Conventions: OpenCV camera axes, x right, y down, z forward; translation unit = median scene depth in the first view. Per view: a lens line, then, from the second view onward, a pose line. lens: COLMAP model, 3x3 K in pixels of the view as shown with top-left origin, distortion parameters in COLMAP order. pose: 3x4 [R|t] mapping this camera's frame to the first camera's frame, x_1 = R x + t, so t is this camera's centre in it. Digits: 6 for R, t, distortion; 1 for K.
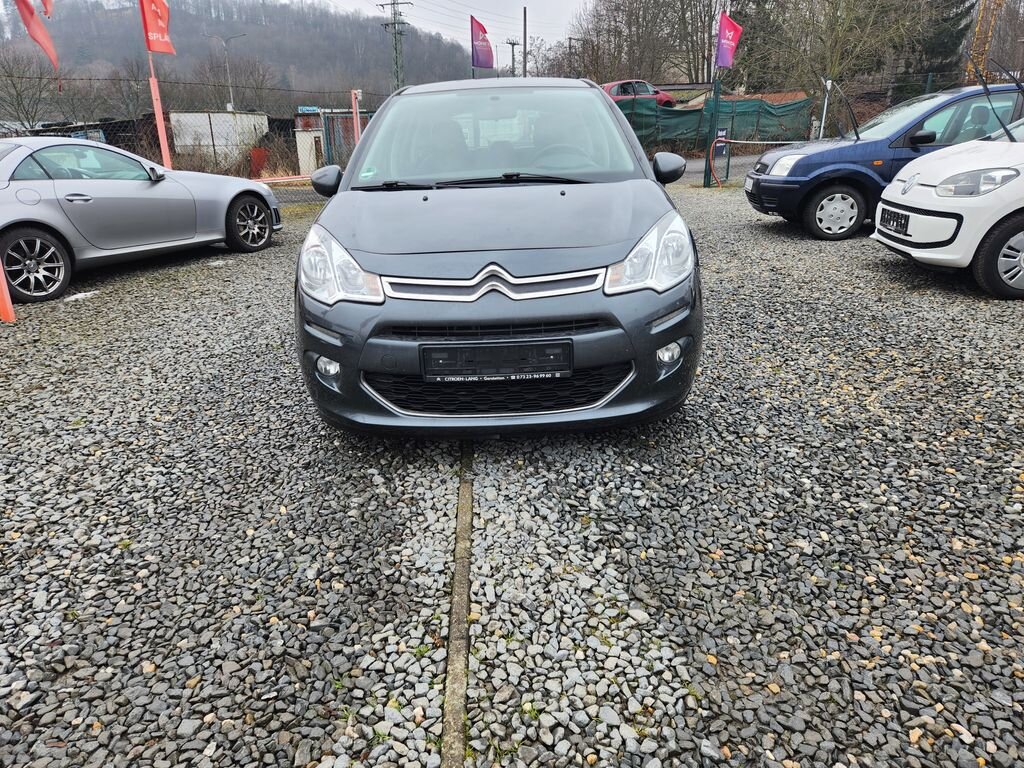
lens RADIAL K [[694.5, 0, 512.0], [0, 694.5, 384.0], [0, 0, 1]] dist [0.064983, -0.053139]
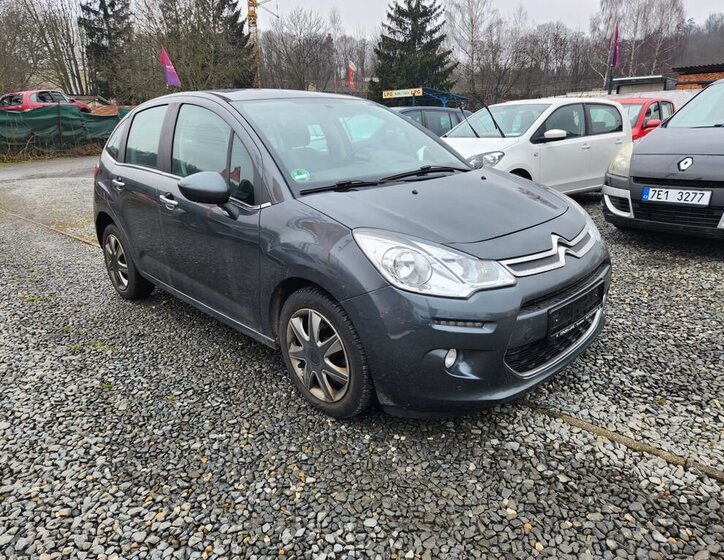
lens RADIAL K [[504.6, 0, 379.7], [0, 504.6, 276.3], [0, 0, 1]] dist [0.090862, -0.083348]
pose [[0.711370, -0.201735, 0.673242, -0.779382], [0.249184, 0.968085, 0.026788, -0.179501], [-0.657160, 0.148705, 0.738937, 0.481777]]
